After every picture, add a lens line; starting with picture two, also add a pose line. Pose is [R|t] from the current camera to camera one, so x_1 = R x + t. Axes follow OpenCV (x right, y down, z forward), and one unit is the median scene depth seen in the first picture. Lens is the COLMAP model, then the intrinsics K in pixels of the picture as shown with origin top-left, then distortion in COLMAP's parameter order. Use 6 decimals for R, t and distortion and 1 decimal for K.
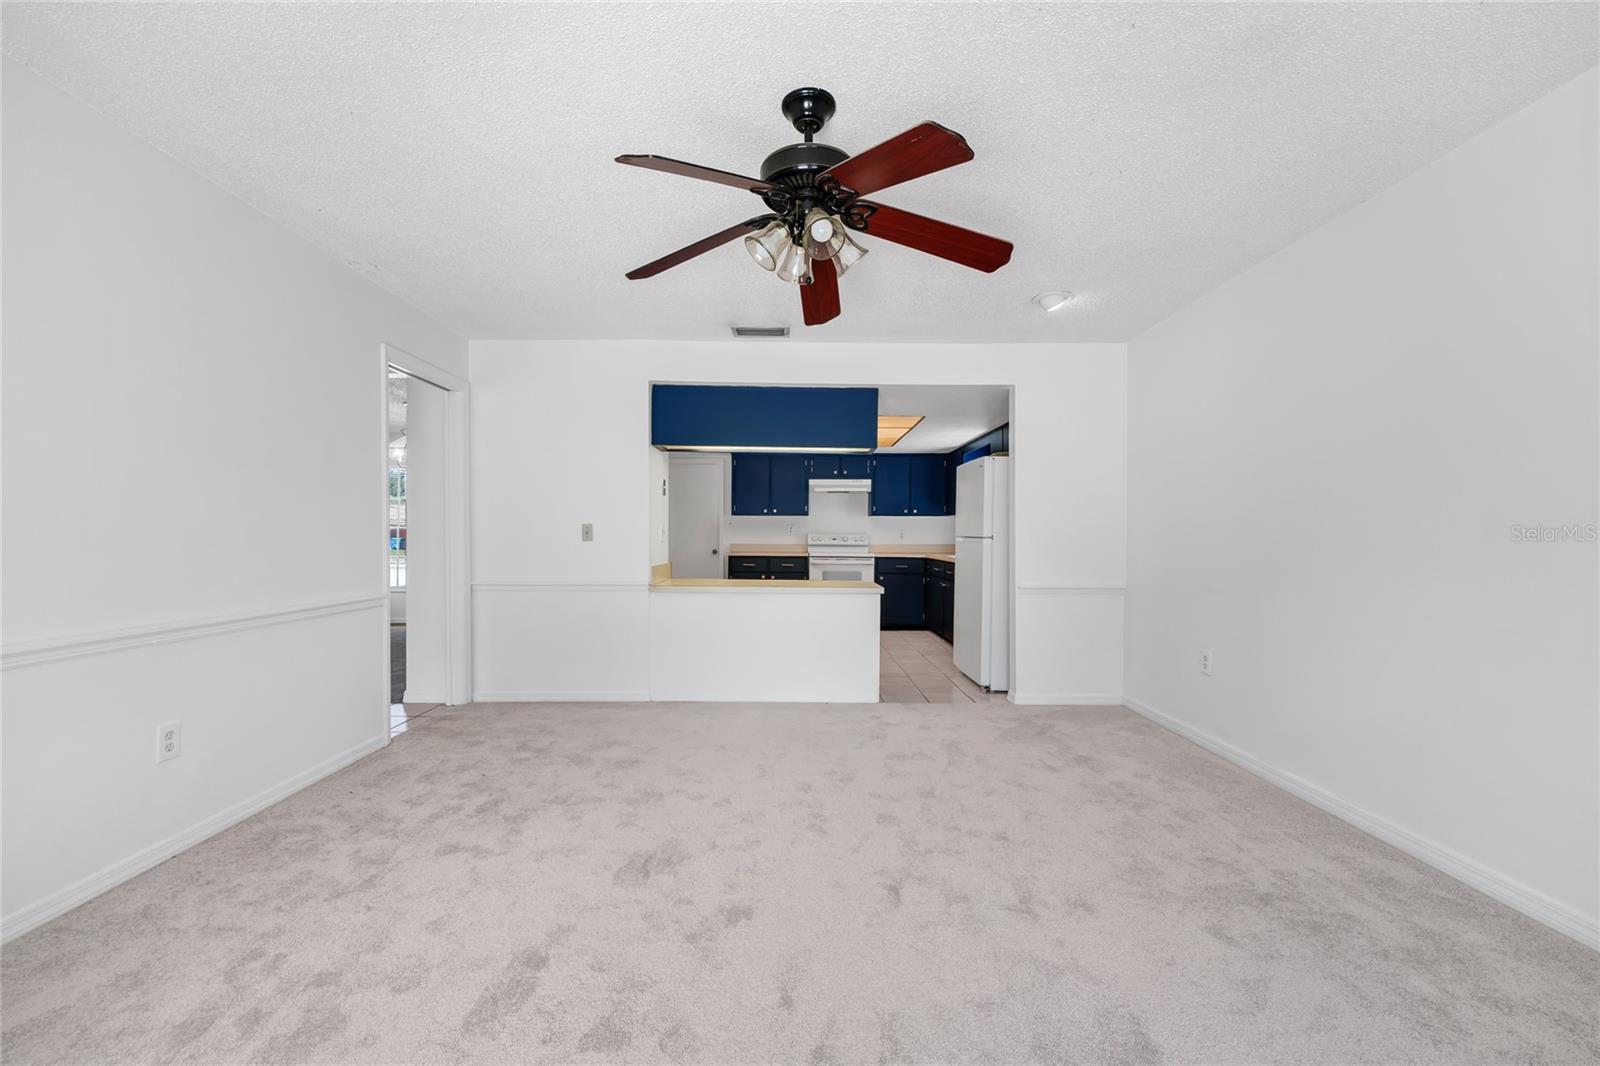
lens RADIAL K [[656.5, 0, 805.6], [0, 656.5, 540.9], [0, 0, 1]] dist [-0.000102, -0.001786]
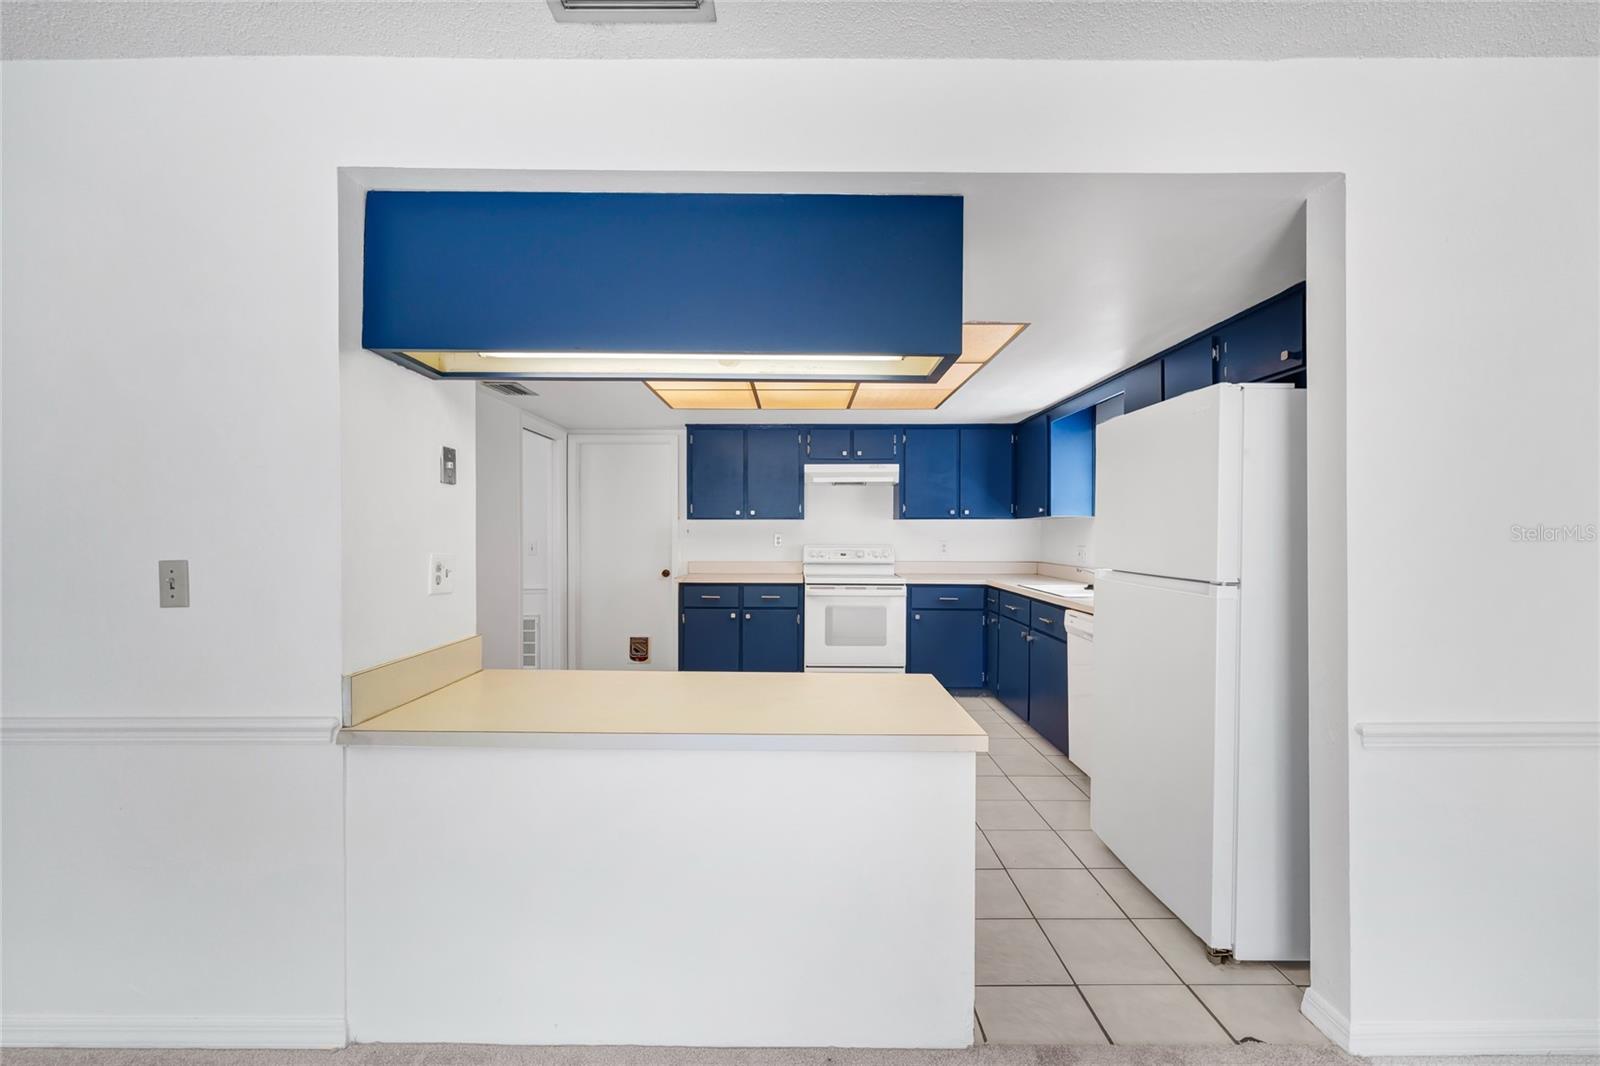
lens RADIAL K [[656.5, 0, 801.0], [0, 656.5, 535.4], [0, 0, 1]] dist [-0.000102, -0.001786]
pose [[0.999838, -0.003339, -0.017704, 0.013111], [0.003270, 0.999987, -0.003916, -0.020046], [0.017717, 0.003857, 0.999836, 0.343836]]
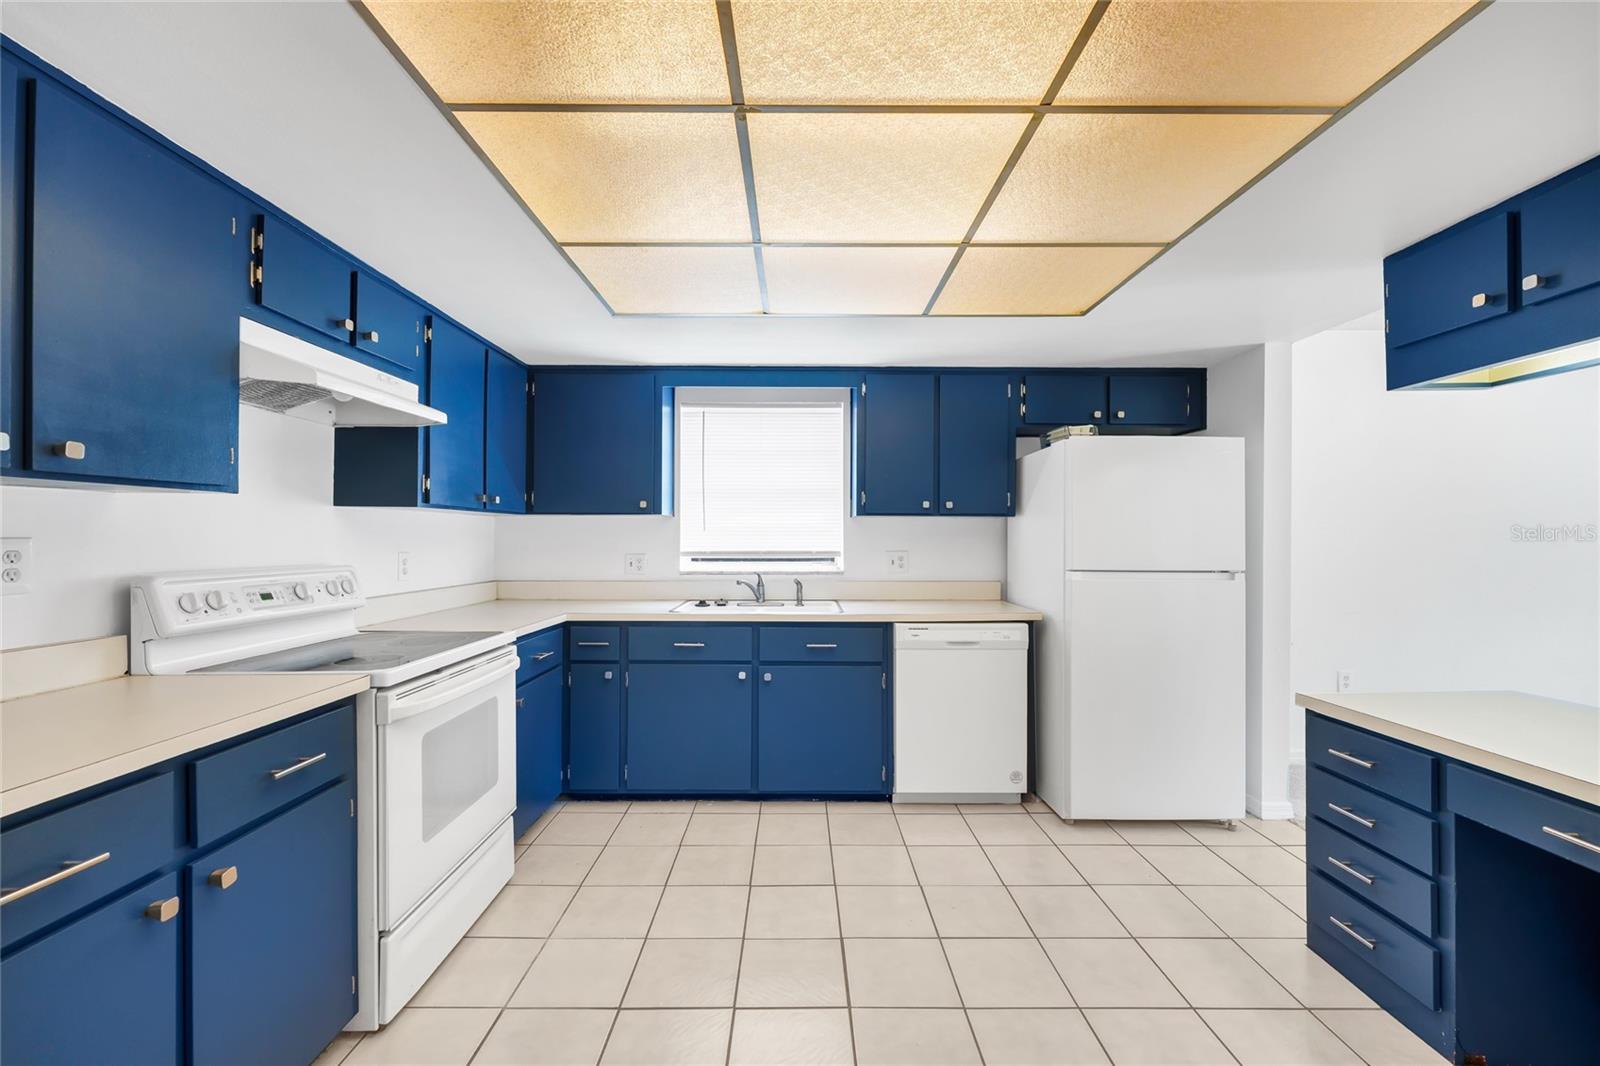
lens RADIAL K [[656.5, 0, 795.9], [0, 656.5, 534.7], [0, 0, 1]] dist [-0.000102, -0.001786]
pose [[0.022657, 0.000008, 0.999743, -0.196563], [0.004786, 0.999989, -0.000117, -0.024863], [-0.999732, 0.004787, 0.022657, 0.824681]]
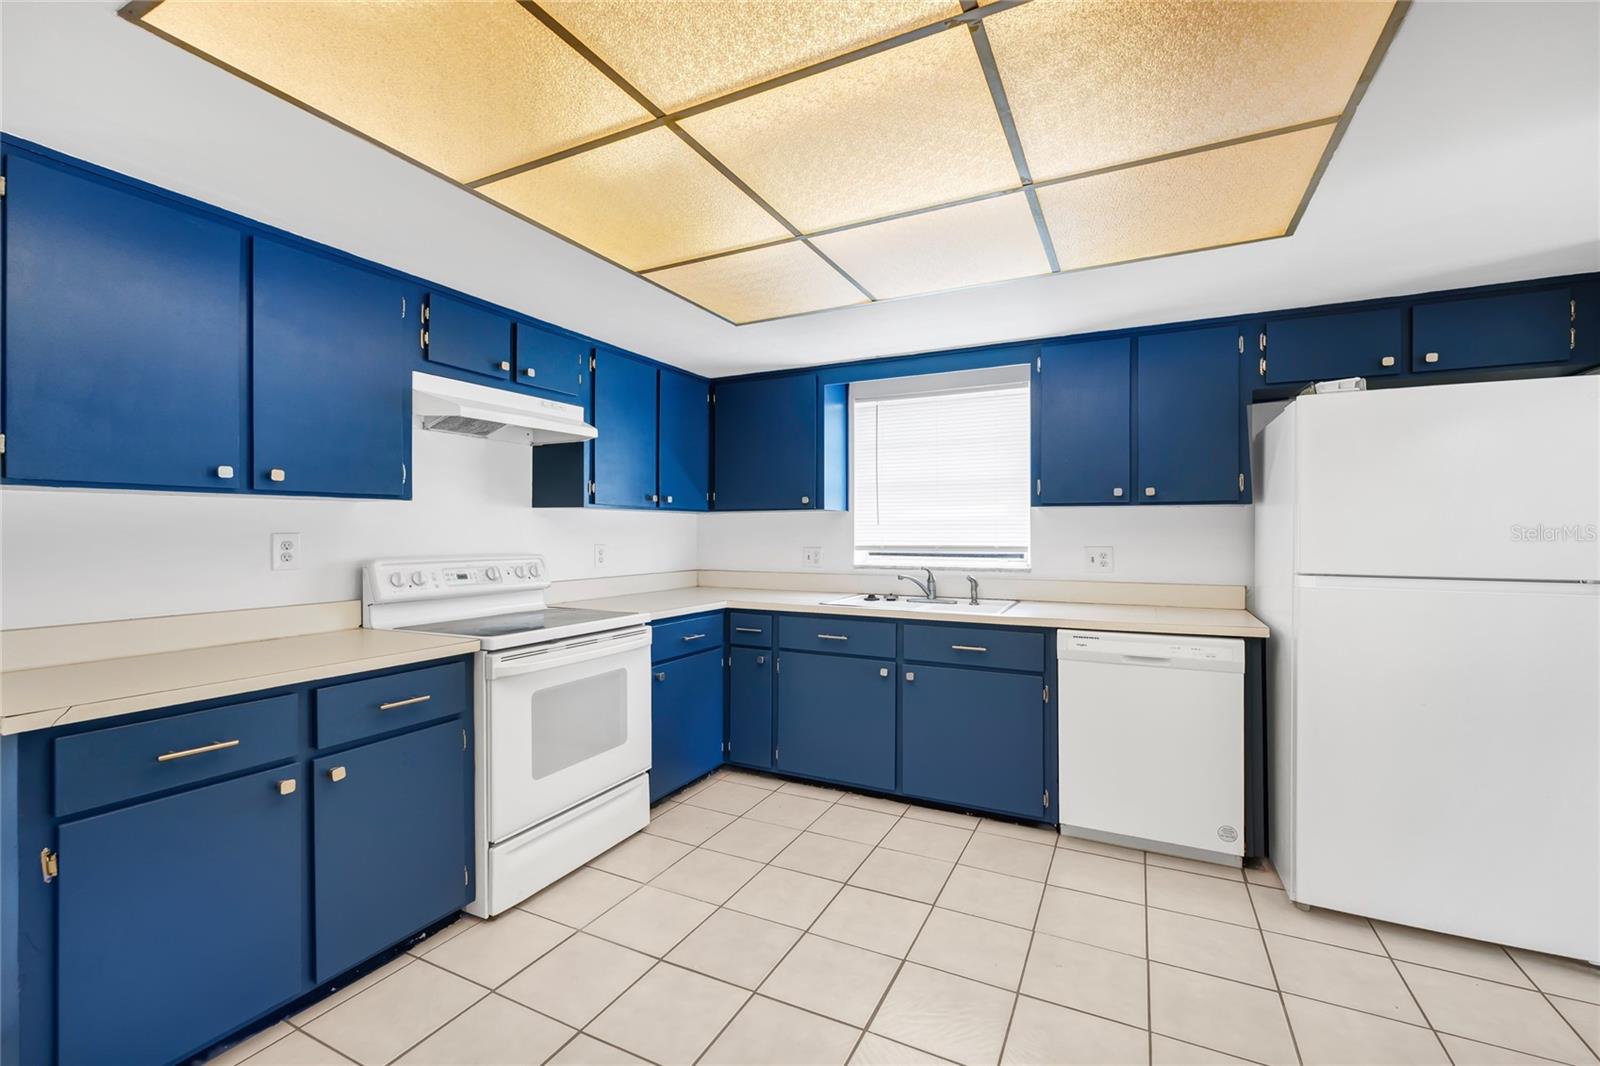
lens RADIAL K [[656.5, 0, 809.5], [0, 656.5, 531.1], [0, 0, 1]] dist [-0.000102, -0.001786]
pose [[0.468542, -0.004219, 0.883431, -0.164810], [0.008981, 0.999960, 0.000013, -0.023973], [-0.883396, 0.007928, 0.468561, 0.724050]]
